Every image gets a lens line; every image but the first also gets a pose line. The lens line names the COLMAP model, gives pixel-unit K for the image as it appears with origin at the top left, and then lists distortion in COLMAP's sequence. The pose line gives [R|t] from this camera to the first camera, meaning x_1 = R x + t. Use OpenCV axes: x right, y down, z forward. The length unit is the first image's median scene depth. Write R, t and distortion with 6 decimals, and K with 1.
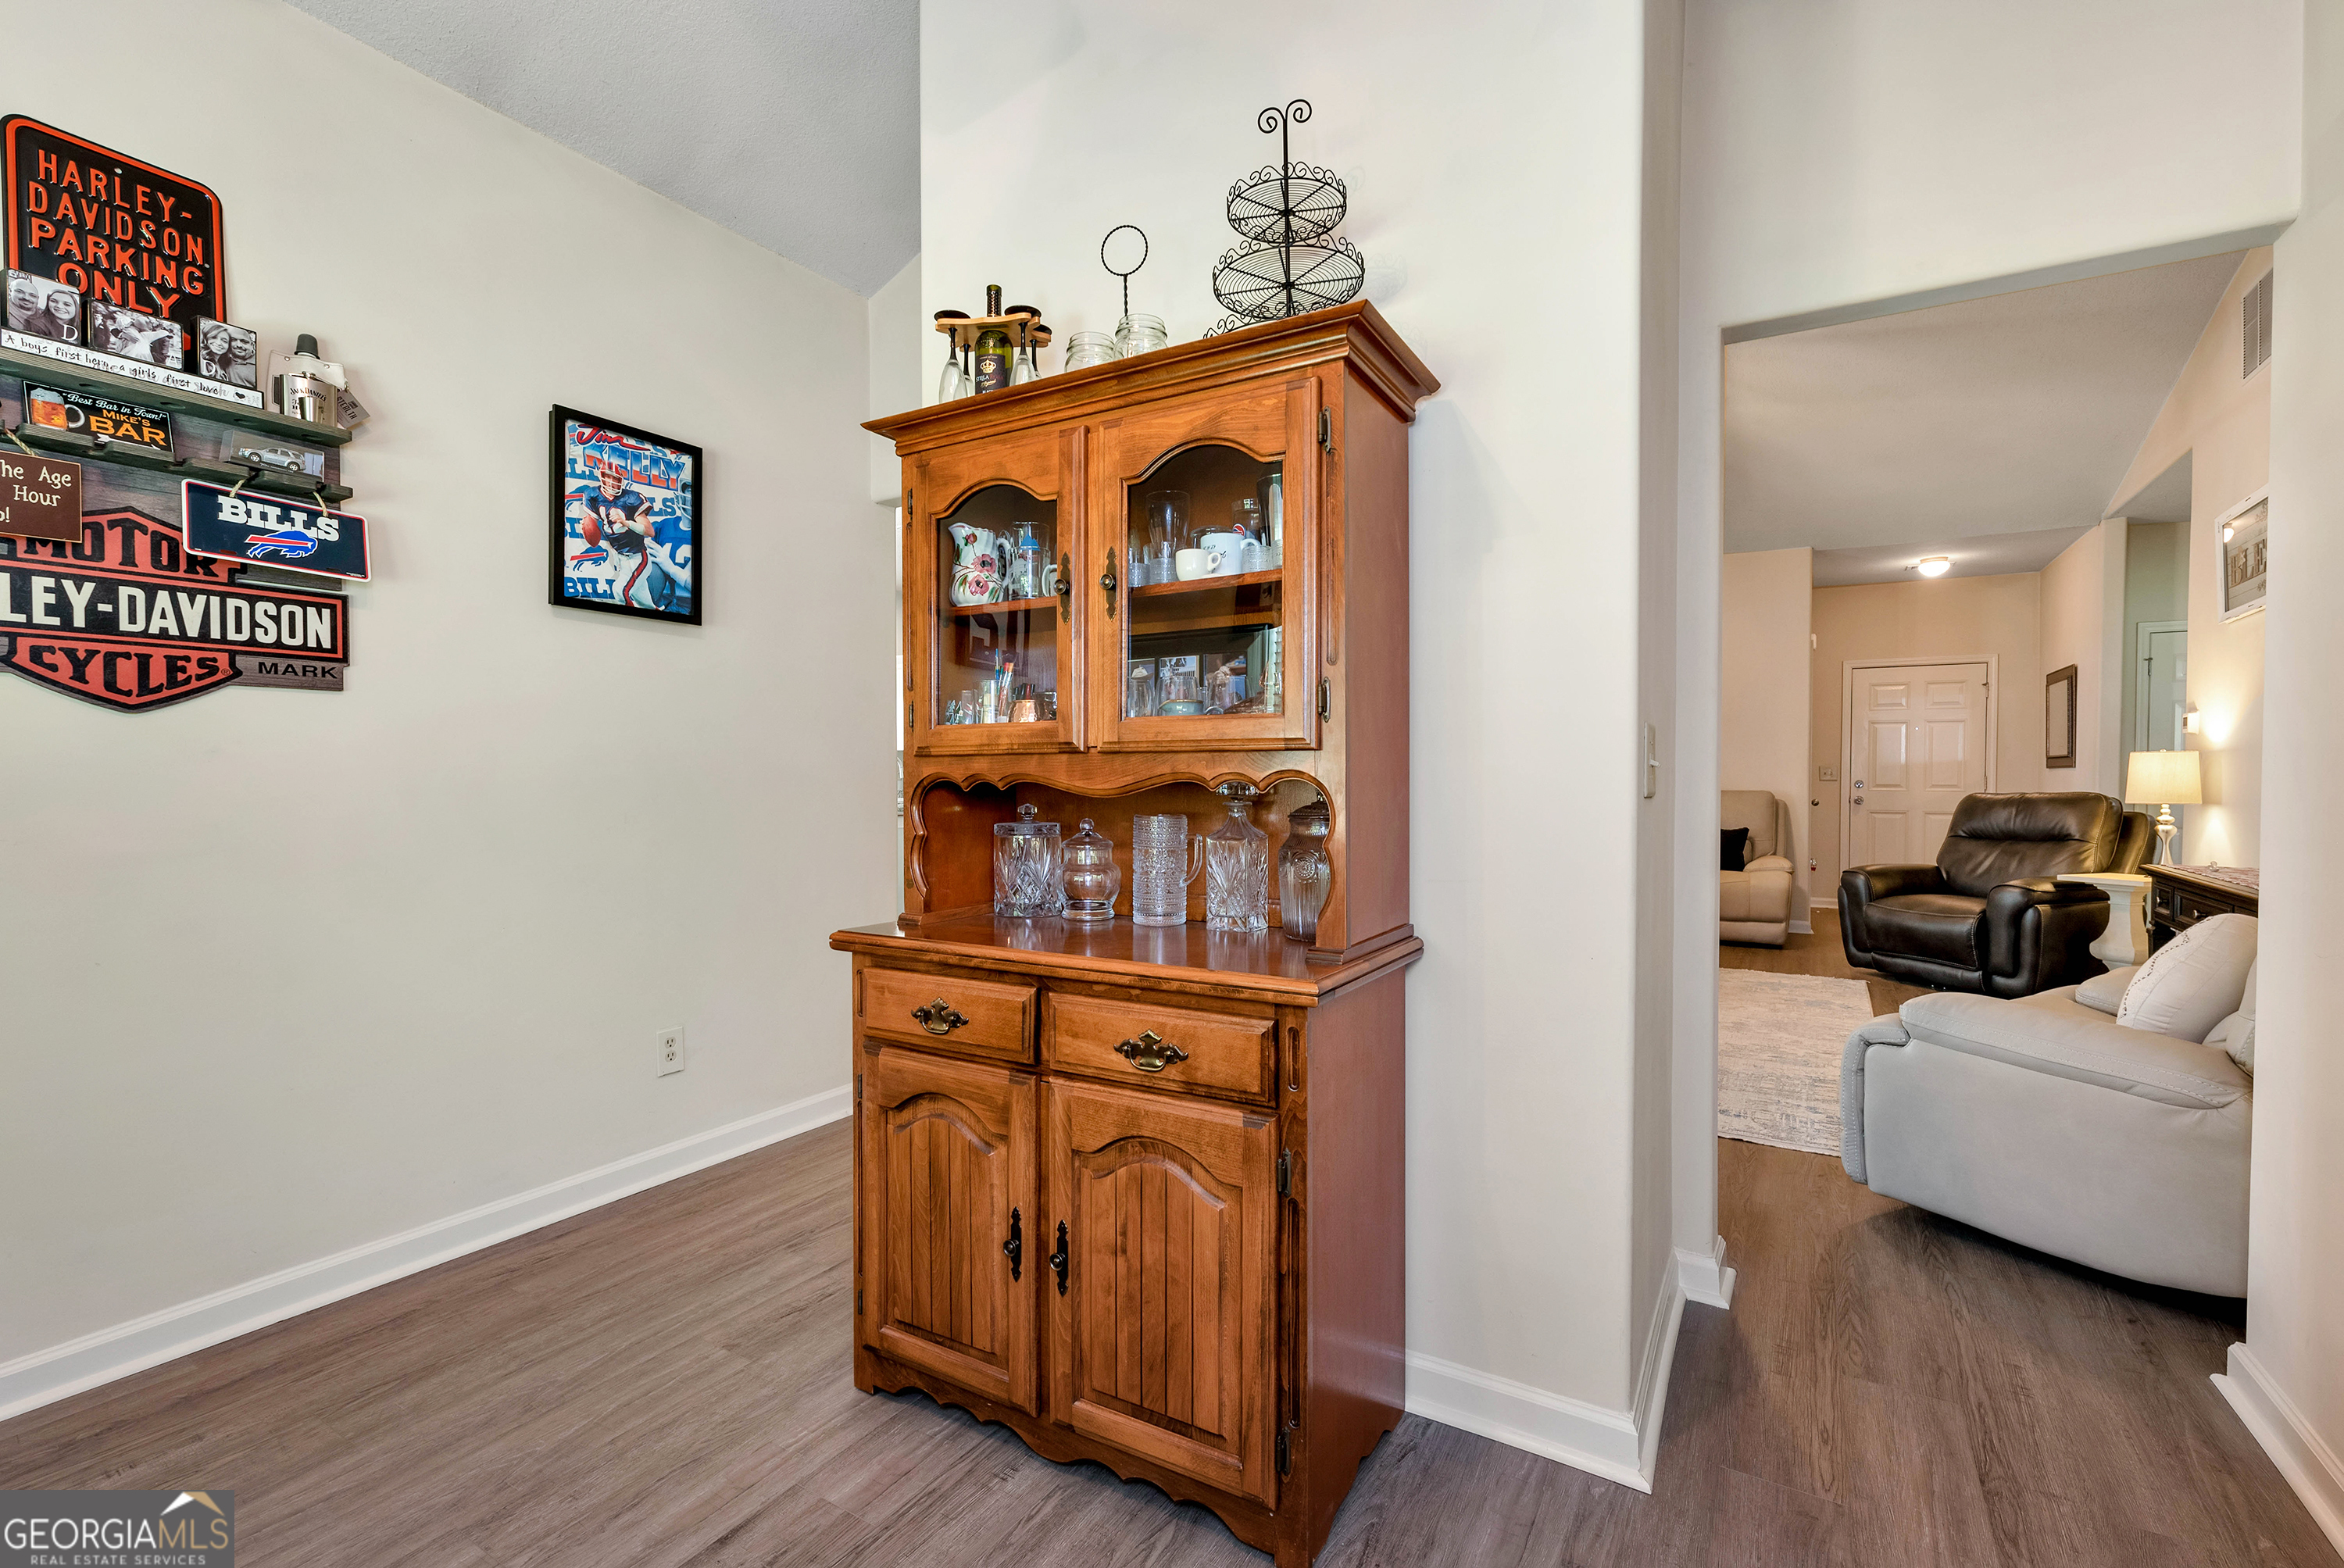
lens RADIAL K [[1023.4, 0, 1175.7], [0, 1023.4, 791.7], [0, 0, 1]] dist [0.001158, -0.000442]
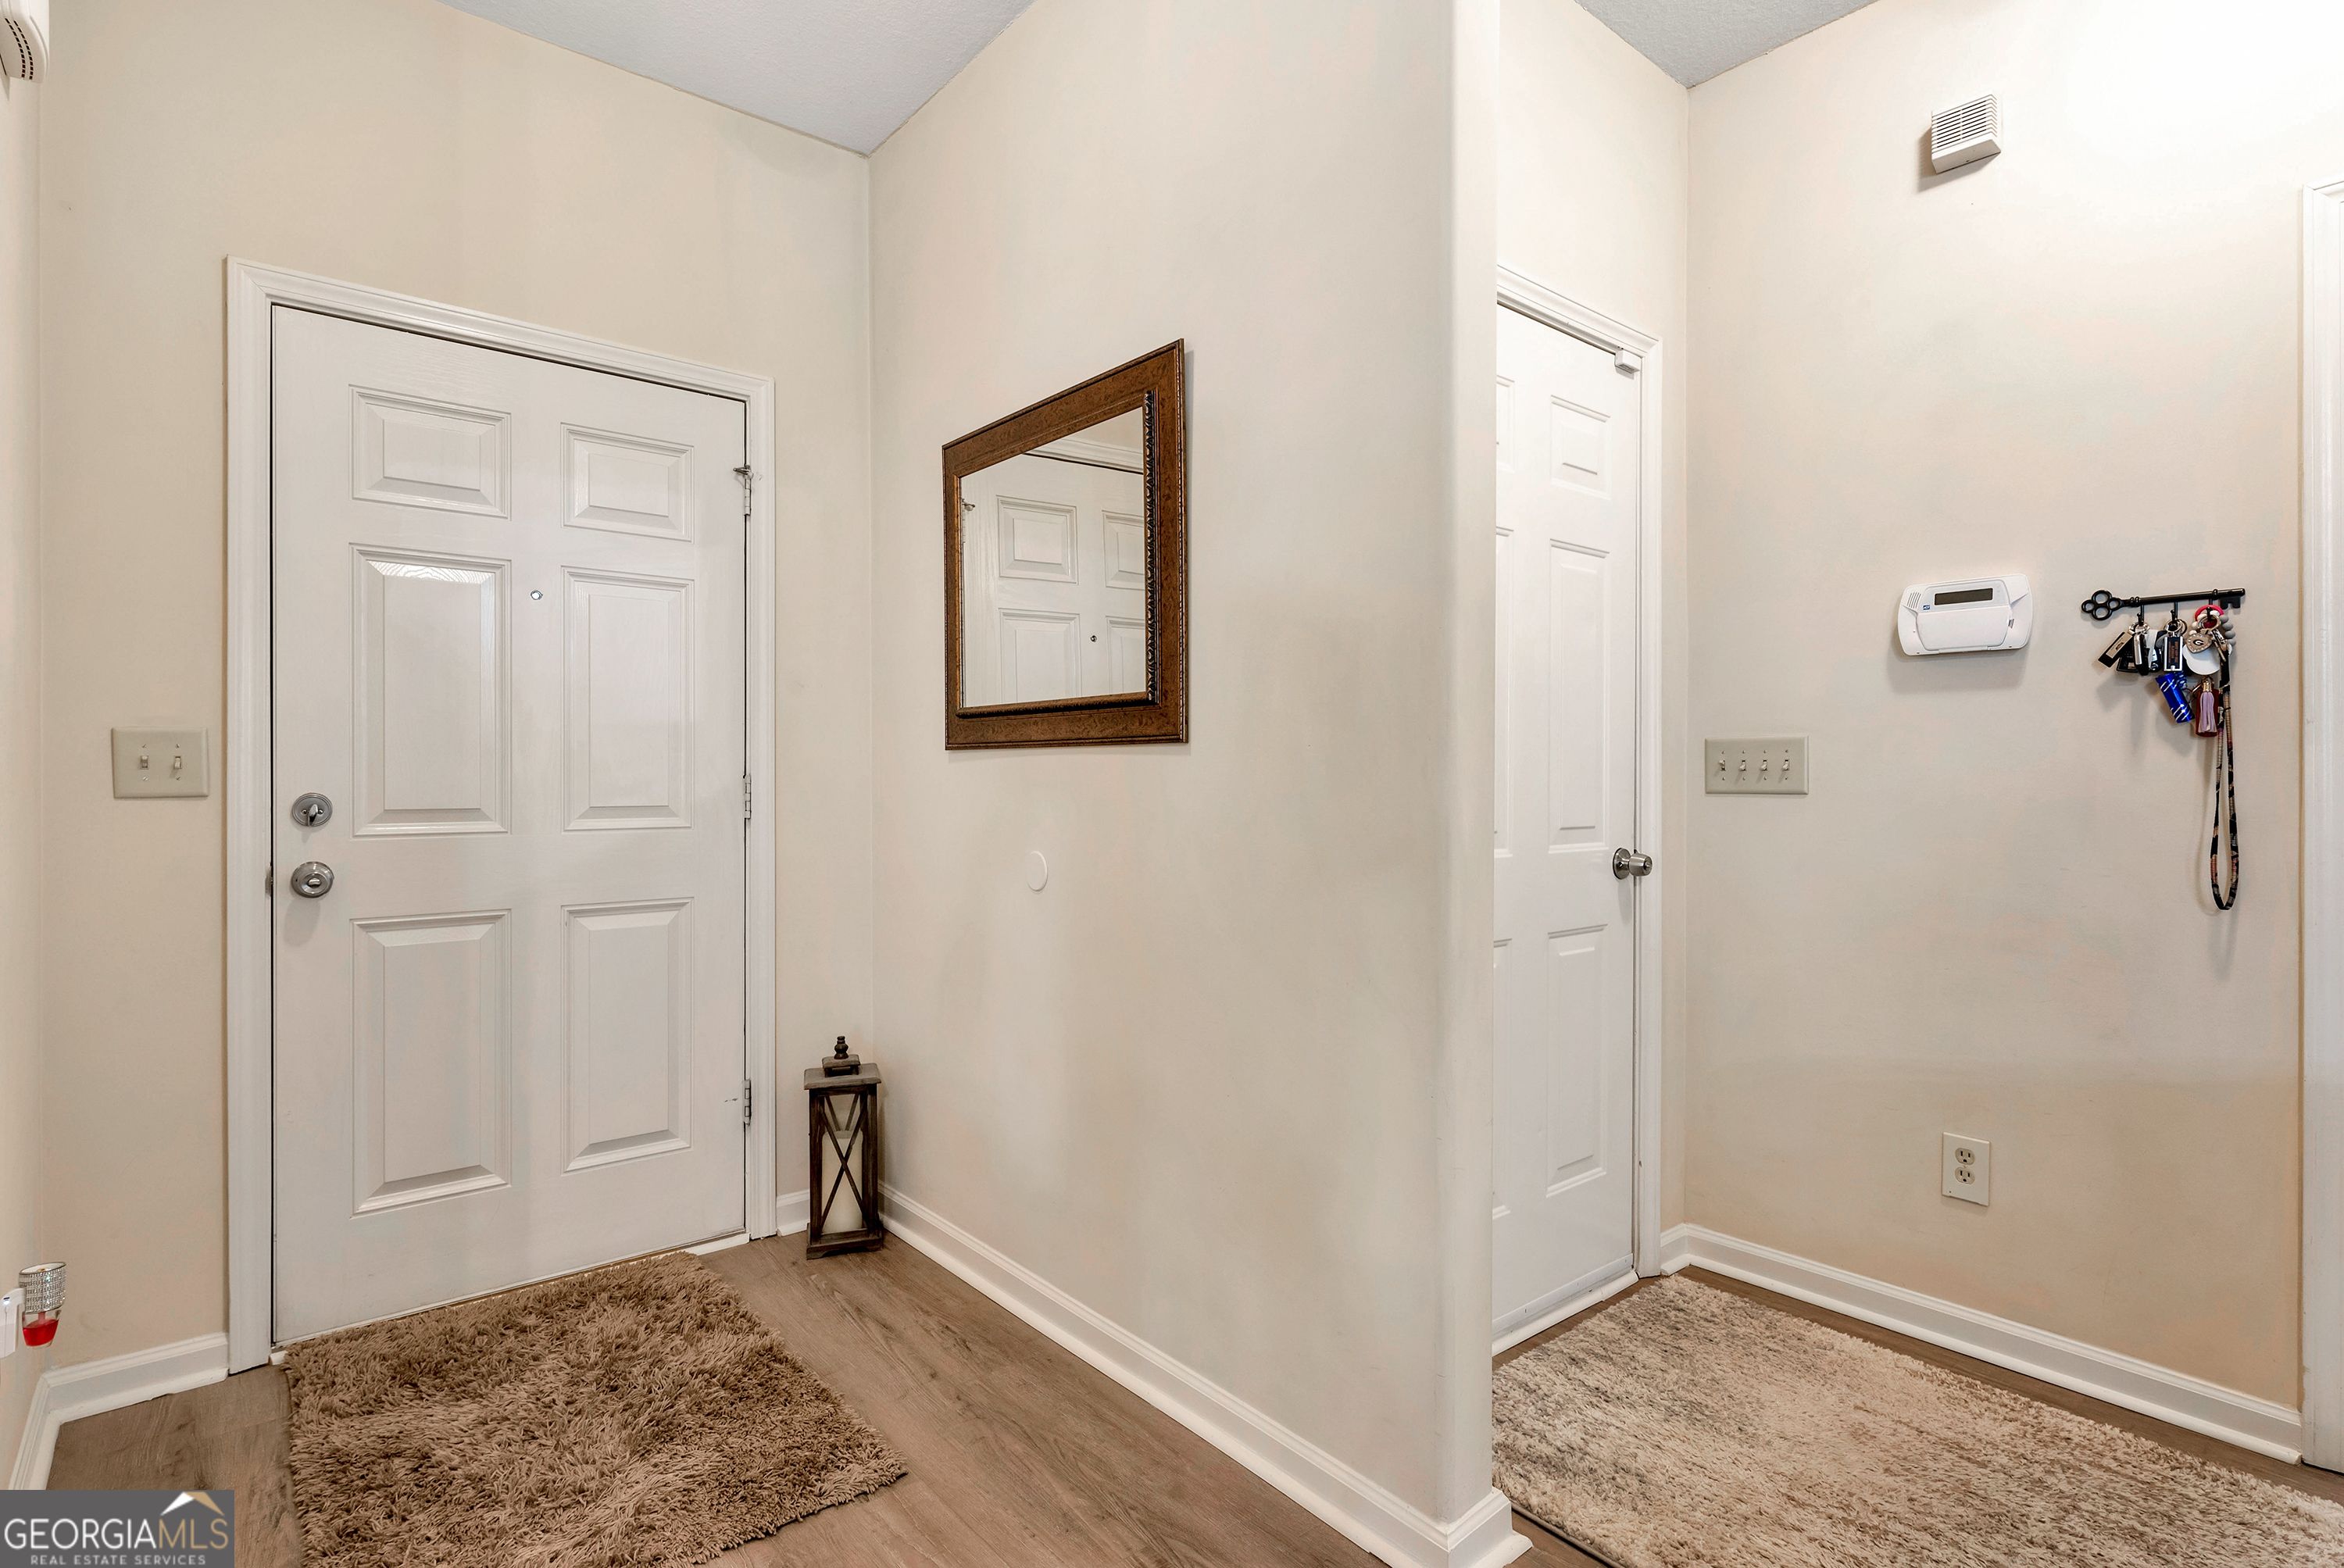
lens RADIAL K [[1159.8, 0, 1168.8], [0, 1159.8, 759.0], [0, 0, 1]] dist [0.003549, -0.000386]
pose [[0.326139, 0.009546, 0.945273, 0.501013], [0.013067, 0.999808, -0.014605, -0.013438], [-0.945231, 0.017115, 0.325952, 0.755728]]
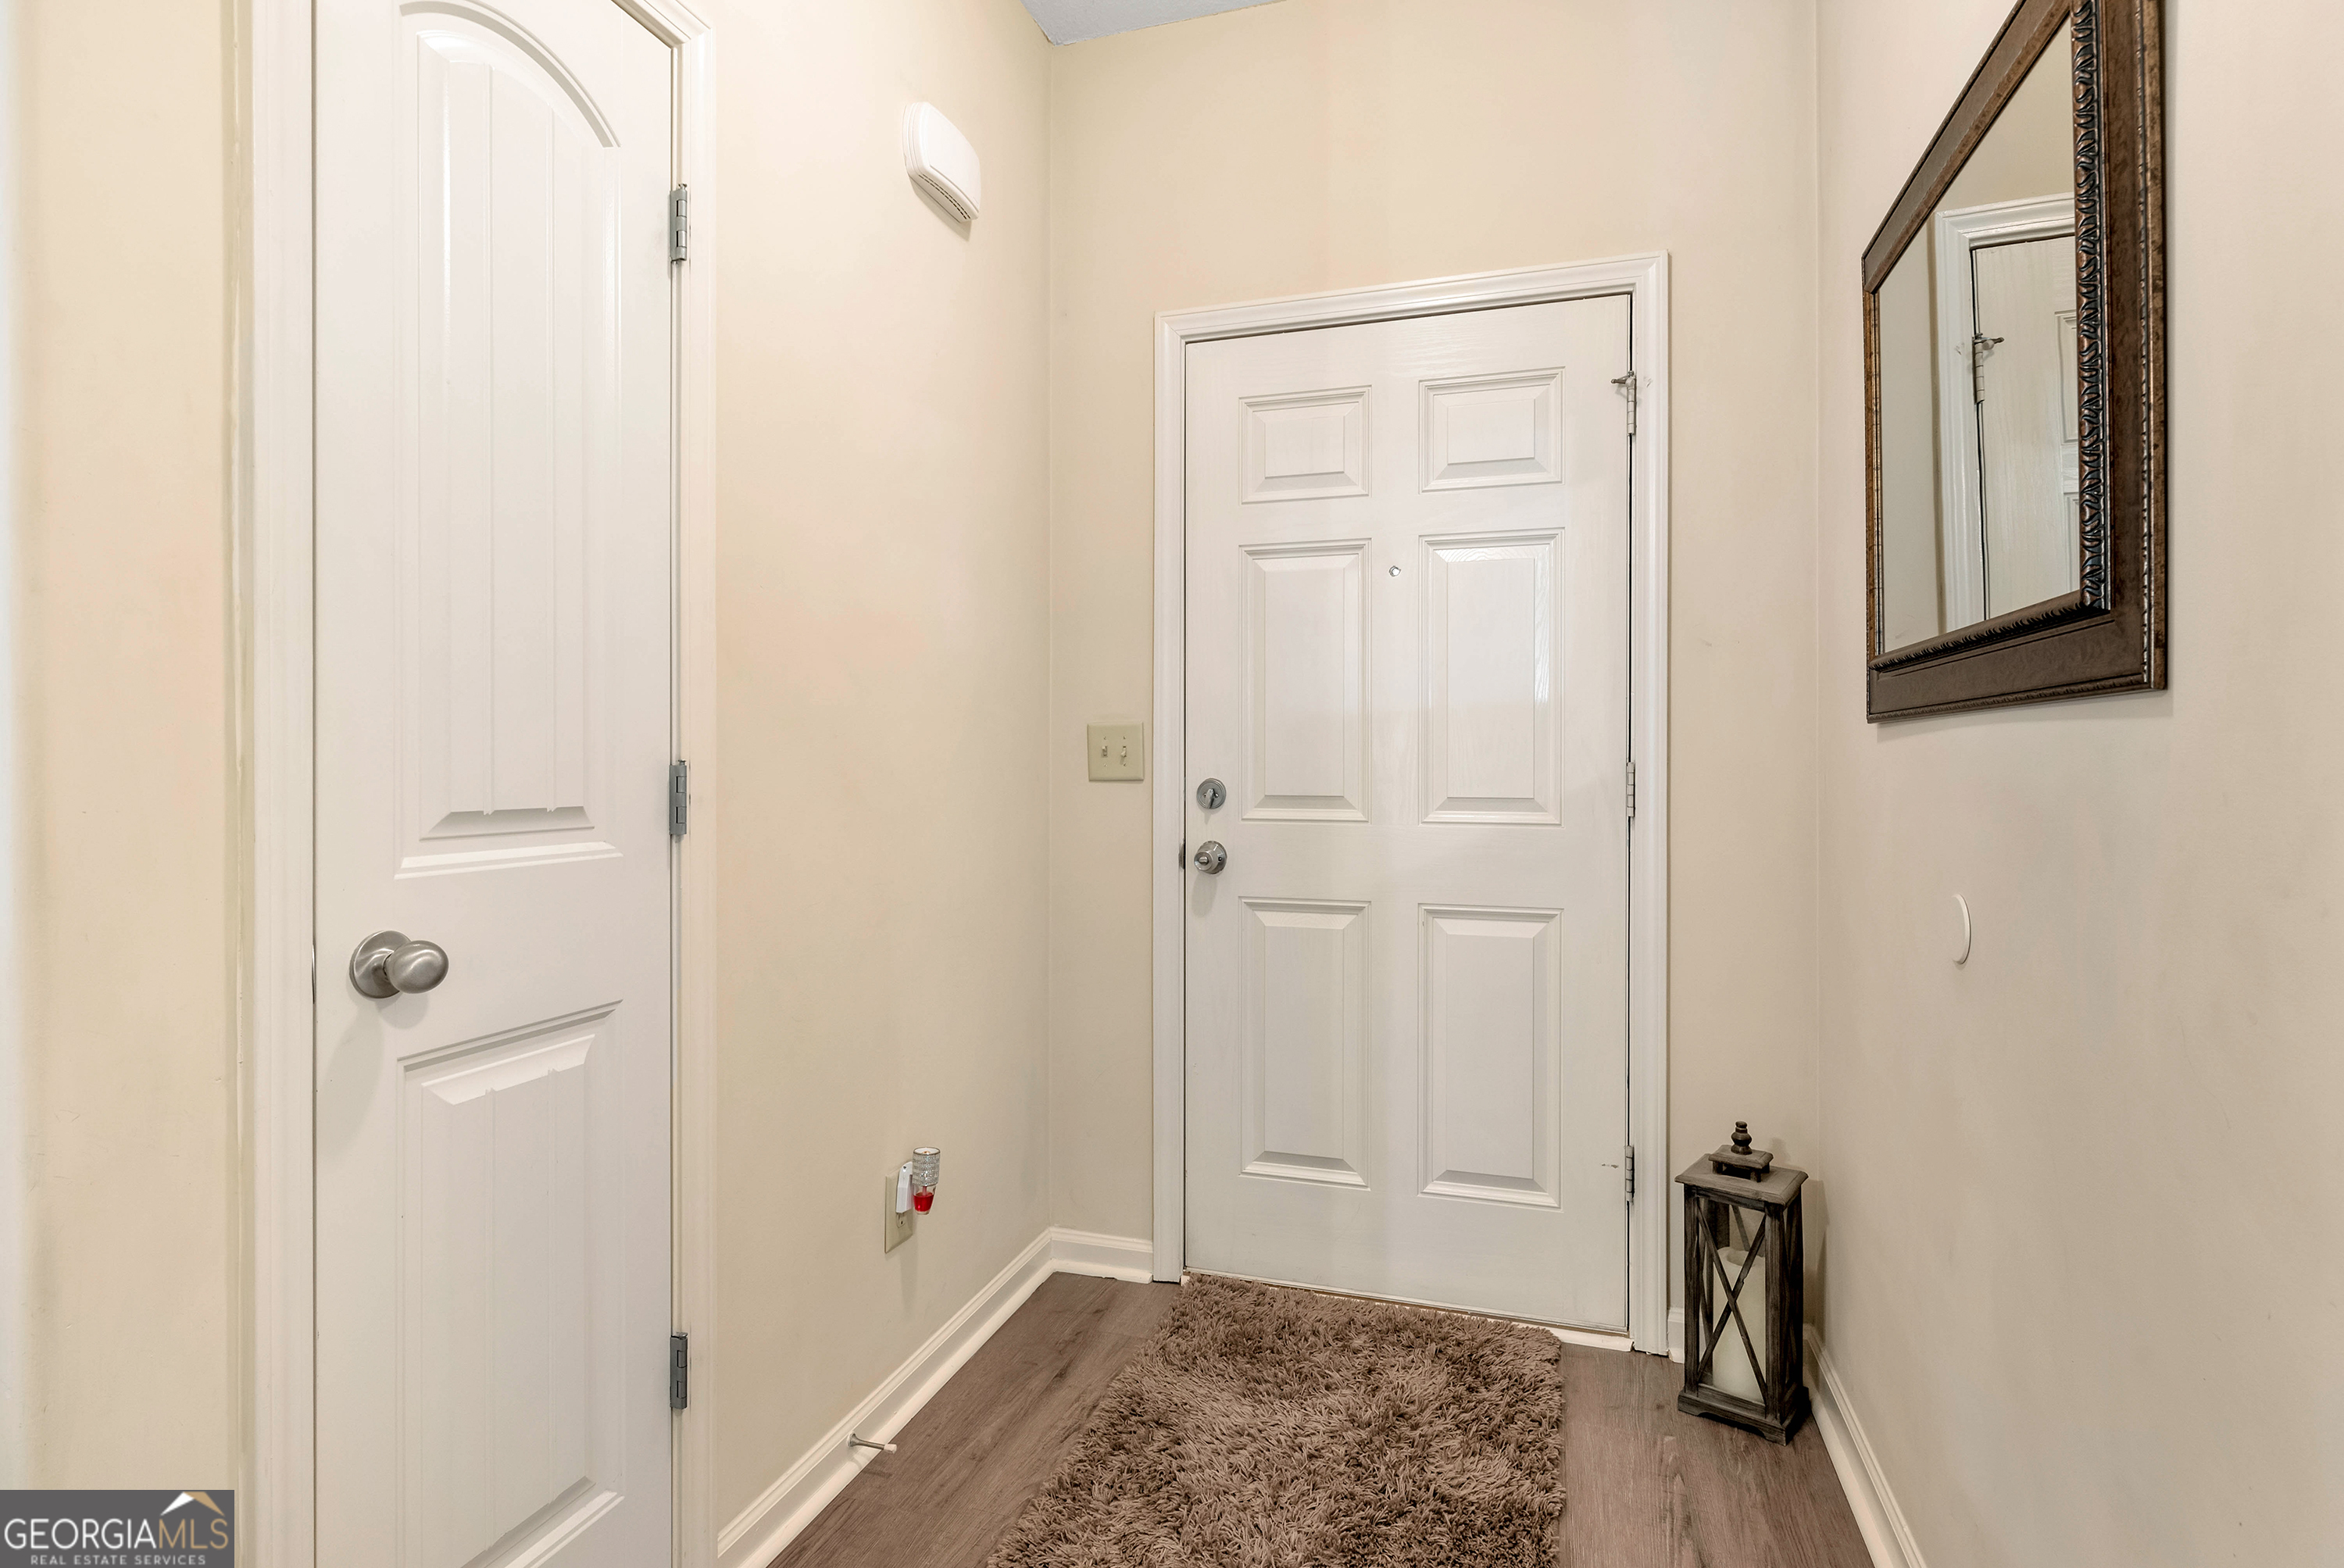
lens RADIAL K [[1159.8, 0, 1168.8], [0, 1159.8, 759.0], [0, 0, 1]] dist [0.003549, -0.000386]
pose [[0.971242, -0.001701, 0.238089, 0.611519], [0.005513, 0.999867, -0.015348, -0.012535], [-0.238031, 0.016219, 0.971122, 0.746932]]
